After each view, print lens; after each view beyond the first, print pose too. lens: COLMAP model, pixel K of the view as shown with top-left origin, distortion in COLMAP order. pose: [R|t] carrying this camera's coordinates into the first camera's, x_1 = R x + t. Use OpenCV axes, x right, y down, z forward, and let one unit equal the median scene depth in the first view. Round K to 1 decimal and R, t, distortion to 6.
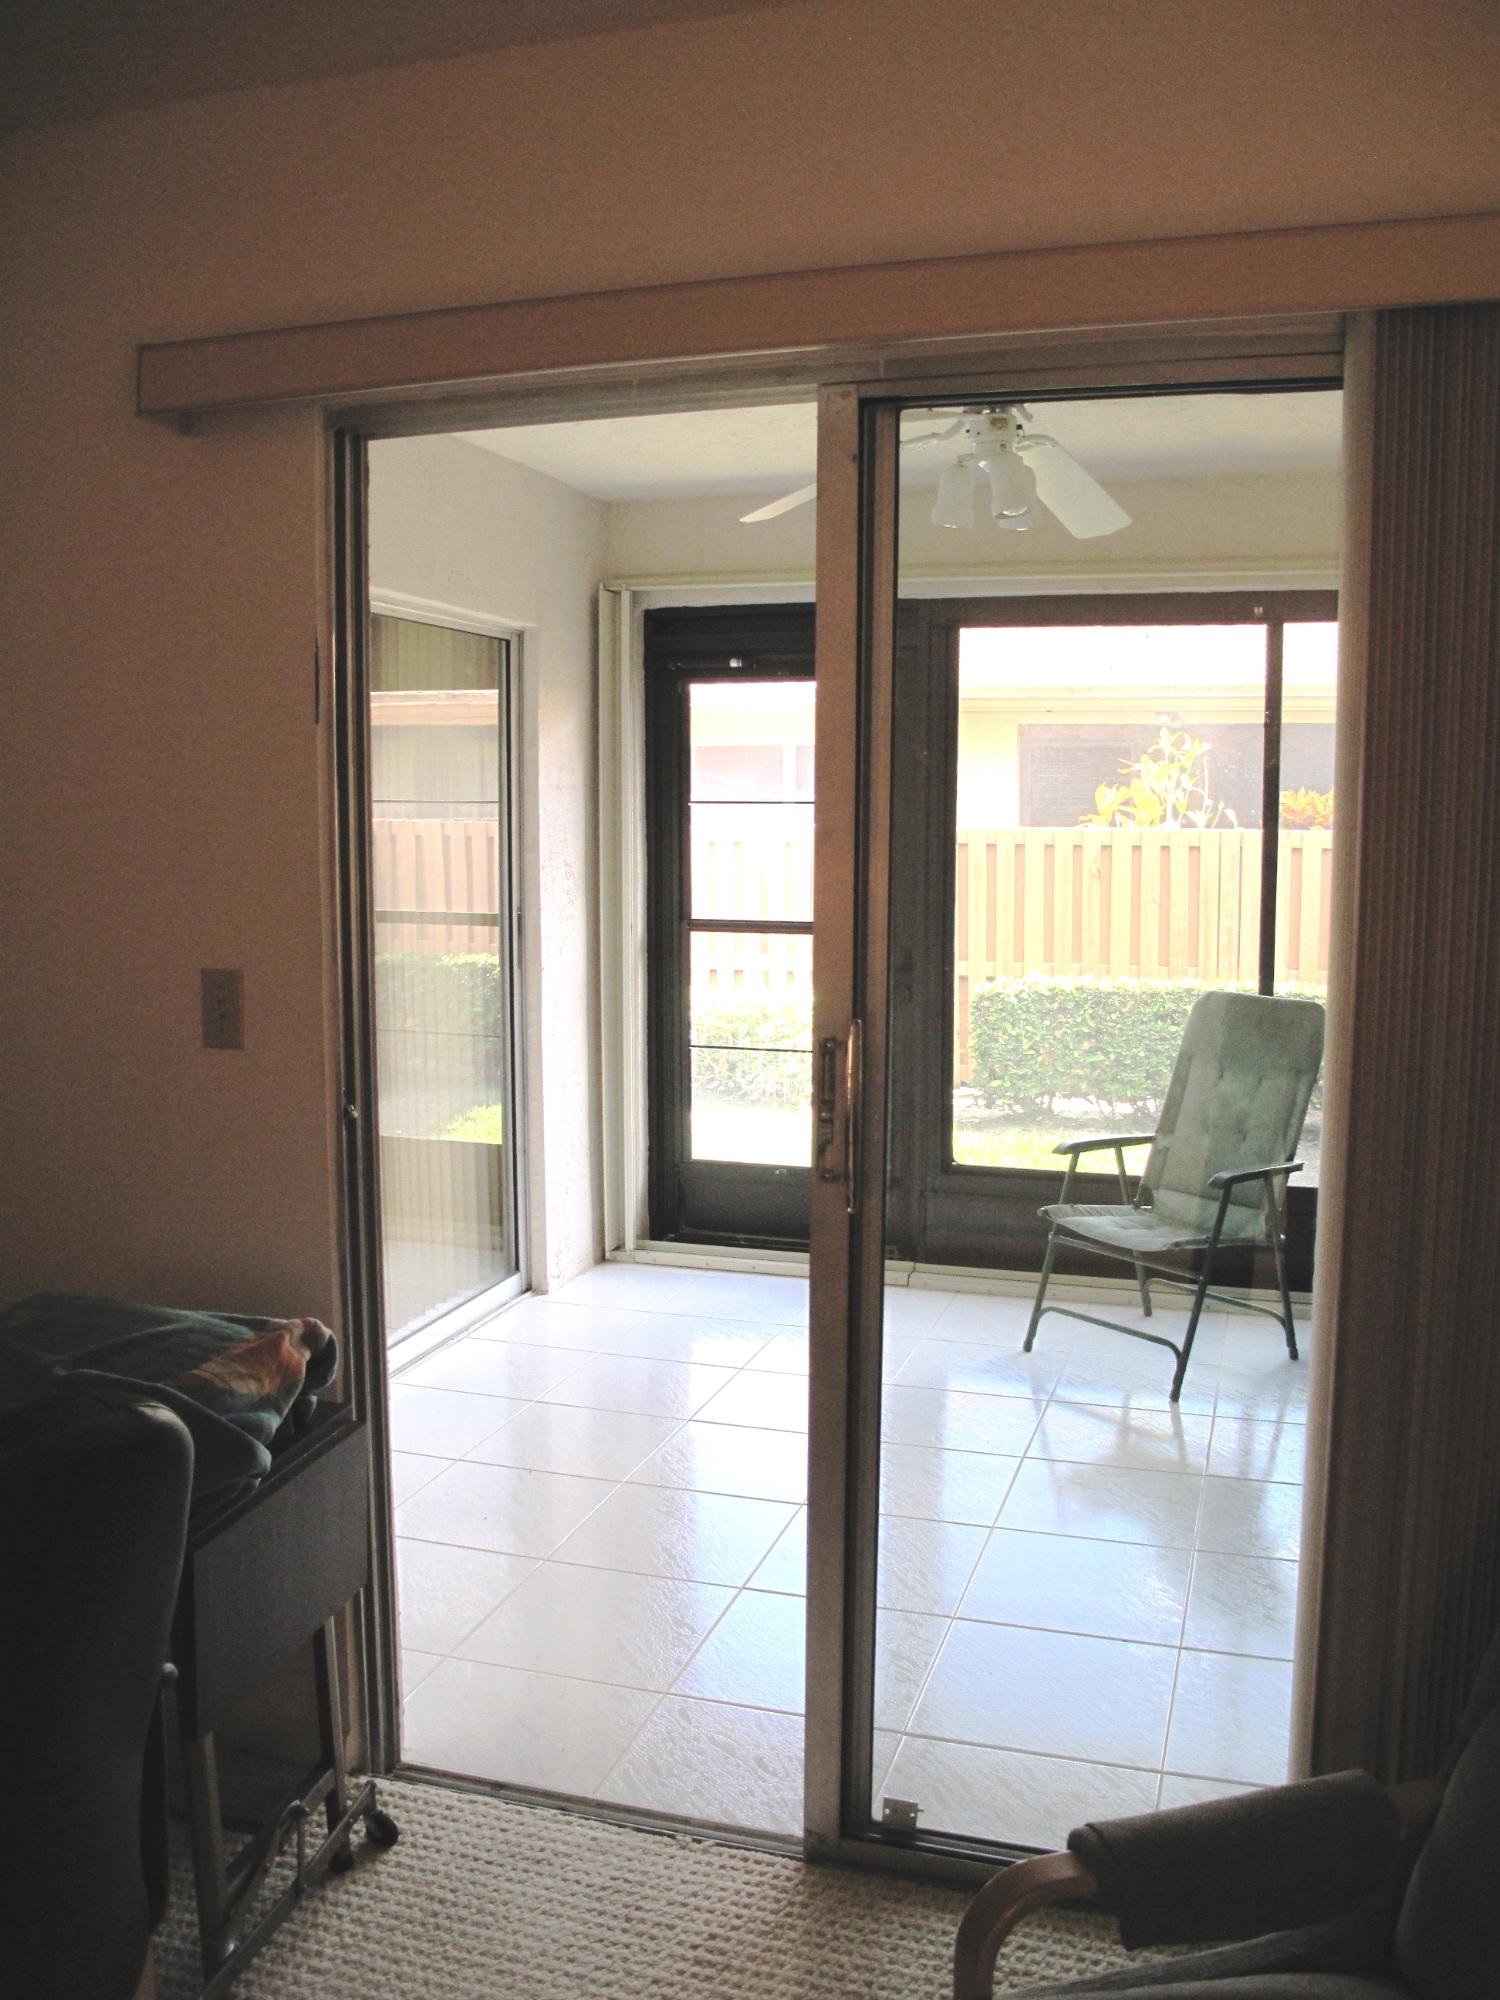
lens RADIAL K [[1681.5, 0, 761.9], [0, 1681.5, 988.8], [0, 0, 1]] dist [-0.145583, 0.104142]
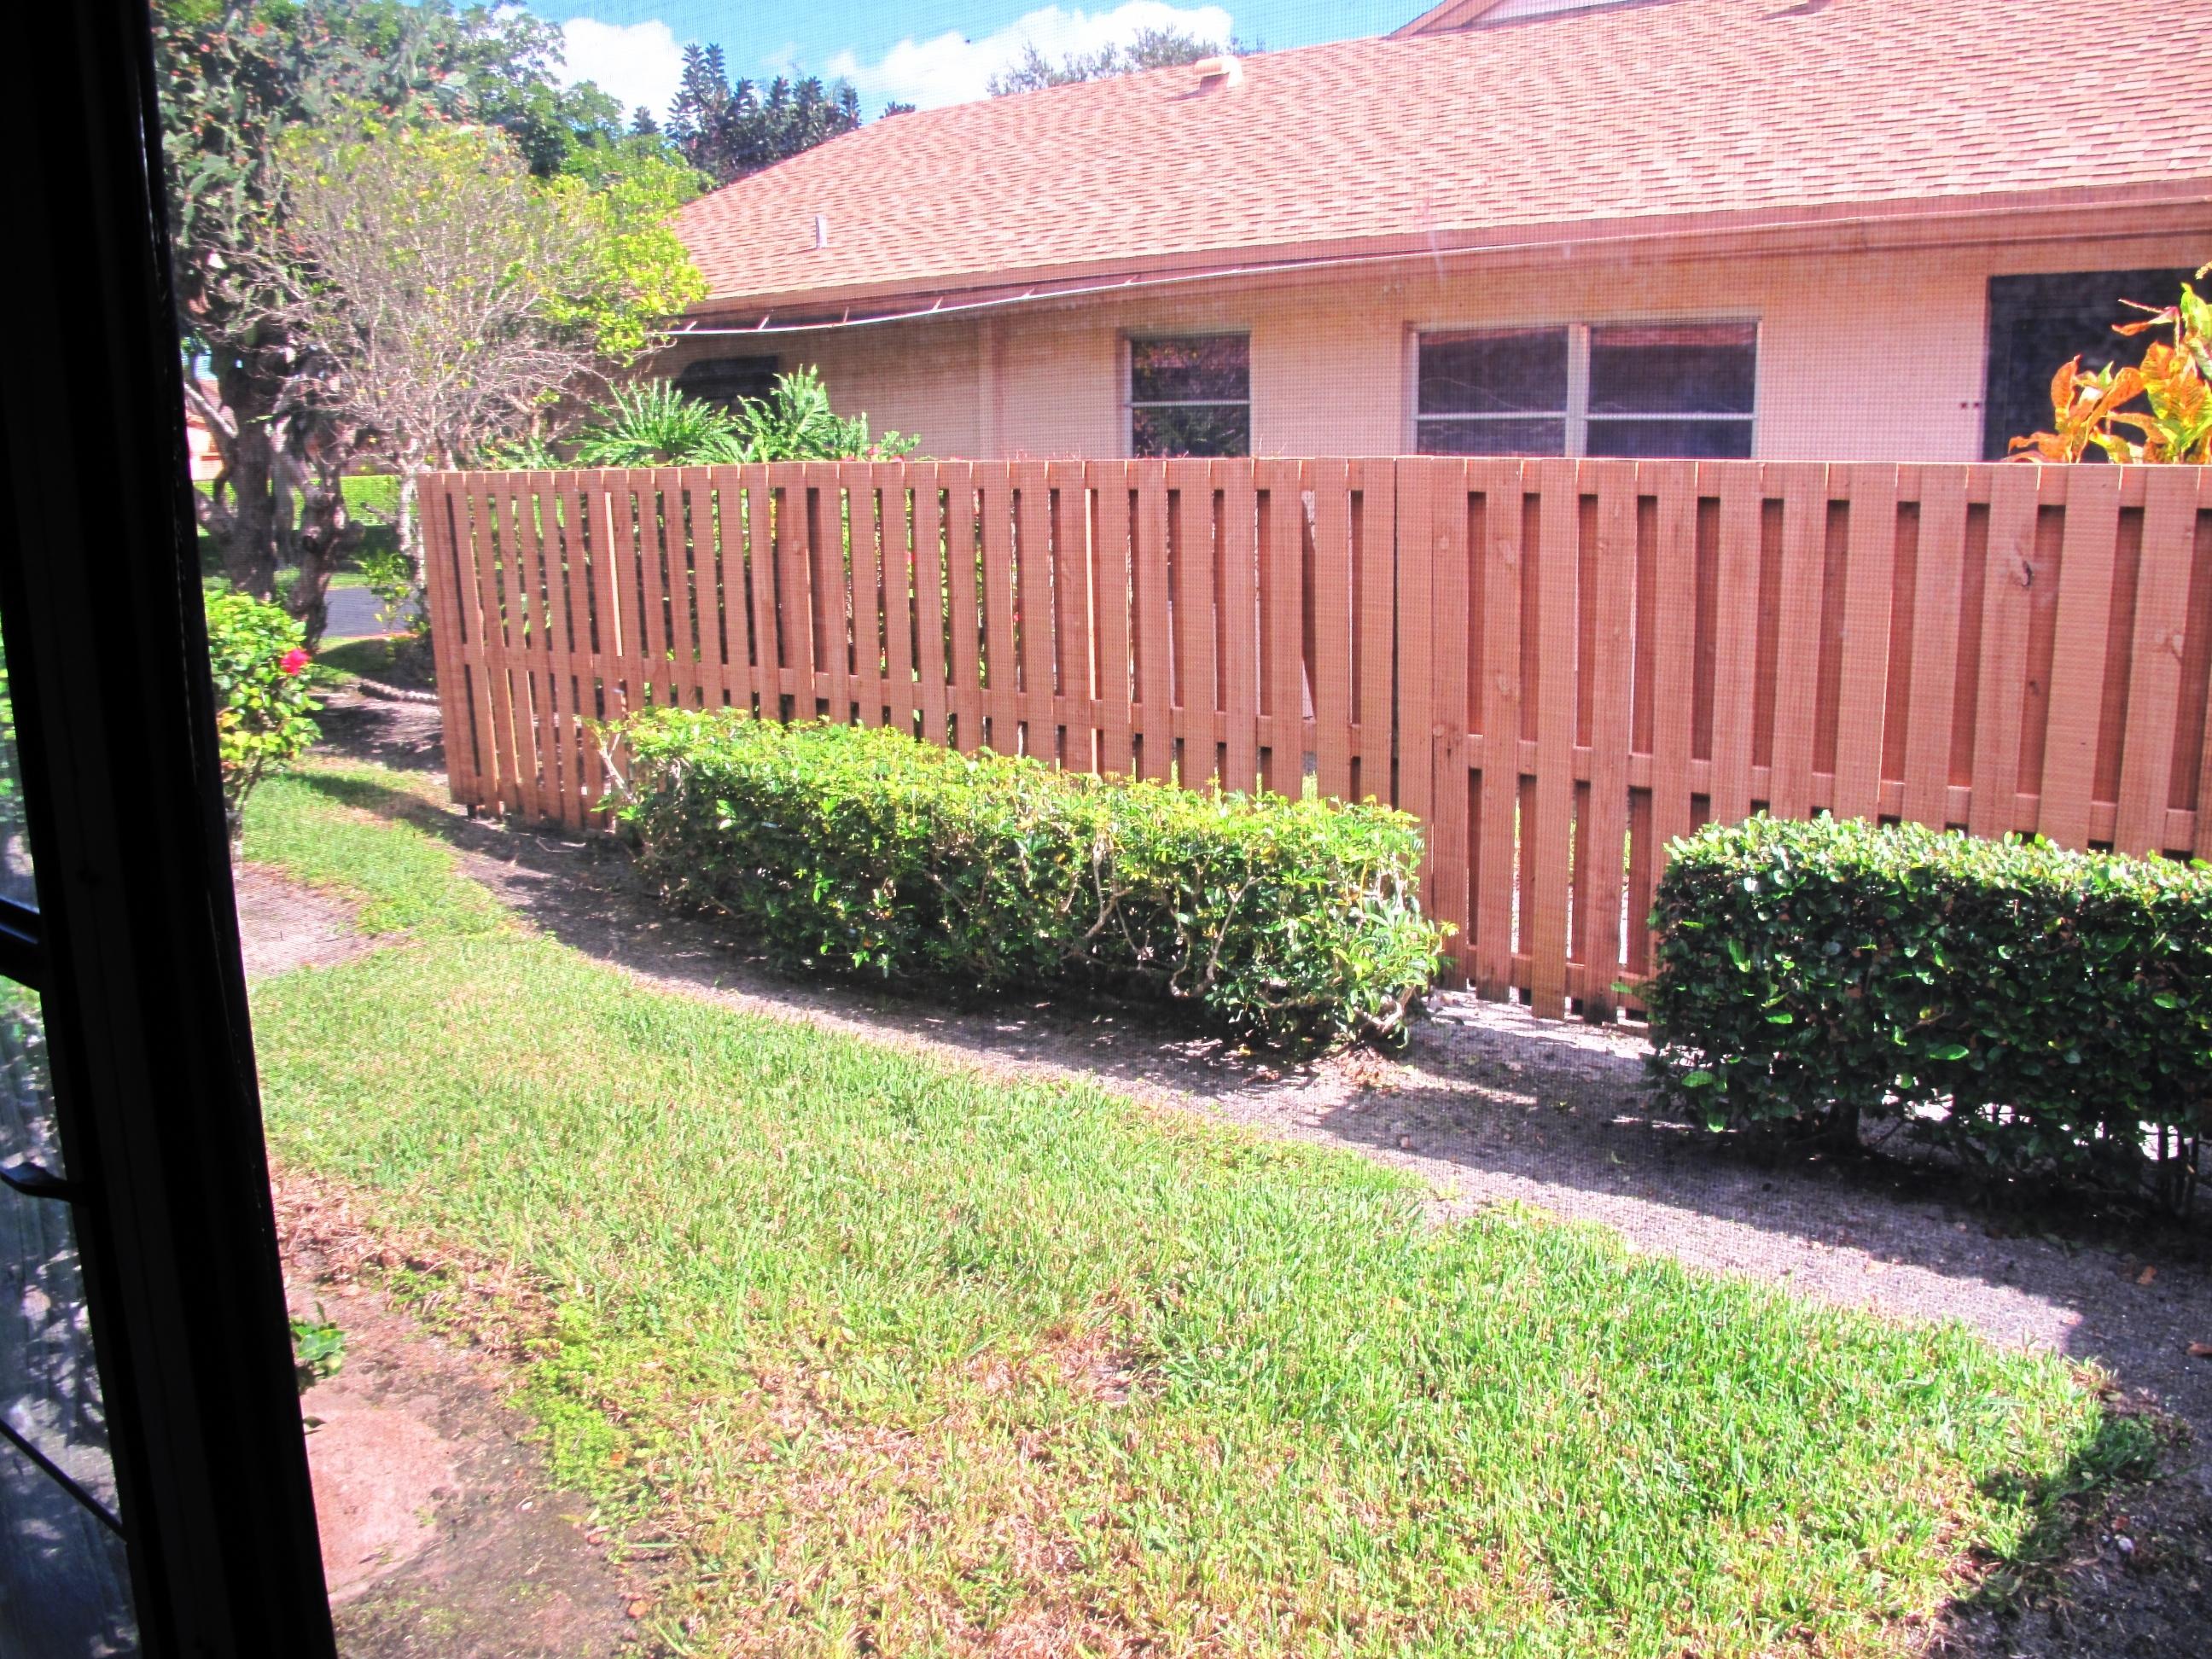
lens RADIAL K [[1859.8, 0, 1094.0], [0, 1859.8, 826.1], [0, 0, 1]] dist [-0.145583, 0.104142]
pose [[0.929320, 0.066318, -0.363272, 0.162699], [-0.031865, 0.994474, 0.100033, -0.047231], [0.367899, -0.081387, 0.926297, 0.533102]]
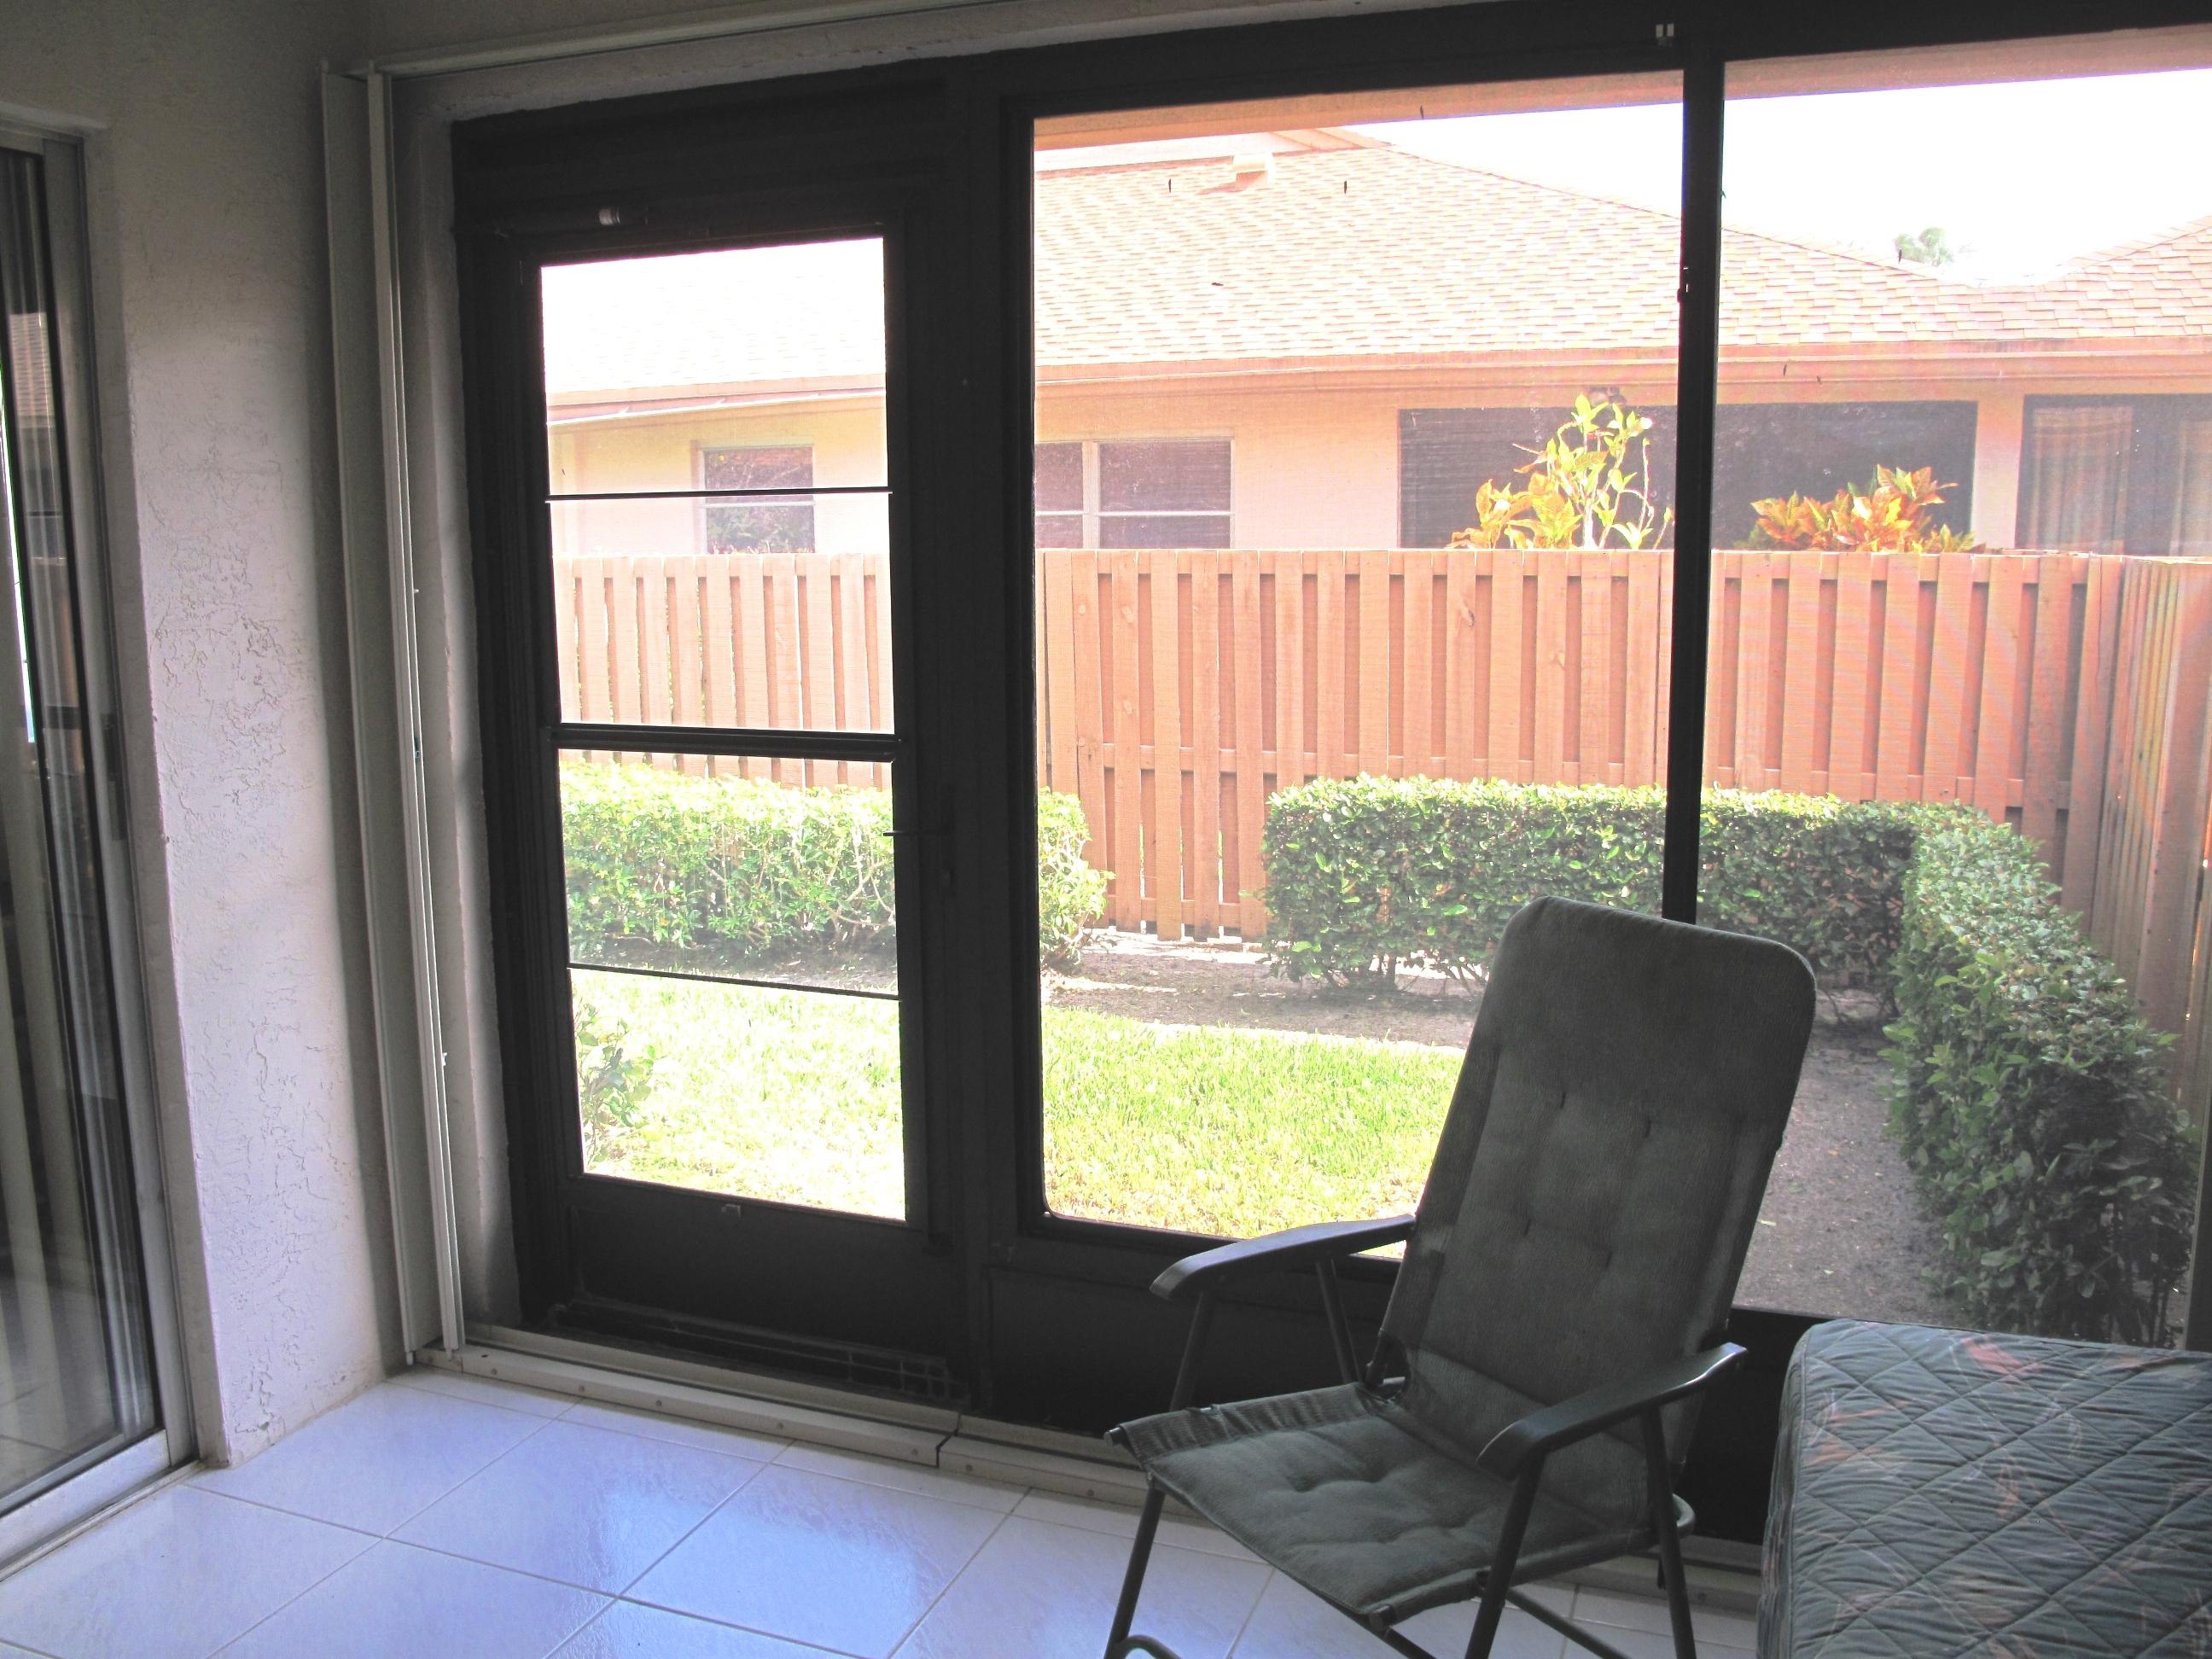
lens RADIAL K [[1859.8, 0, 1088.7], [0, 1859.8, 829.6], [0, 0, 1]] dist [-0.145583, 0.104142]
pose [[0.998329, 0.002928, -0.057717, 0.100148], [-0.000052, 0.998761, 0.049764, -0.024224], [0.057791, -0.049678, 0.997092, 0.287405]]
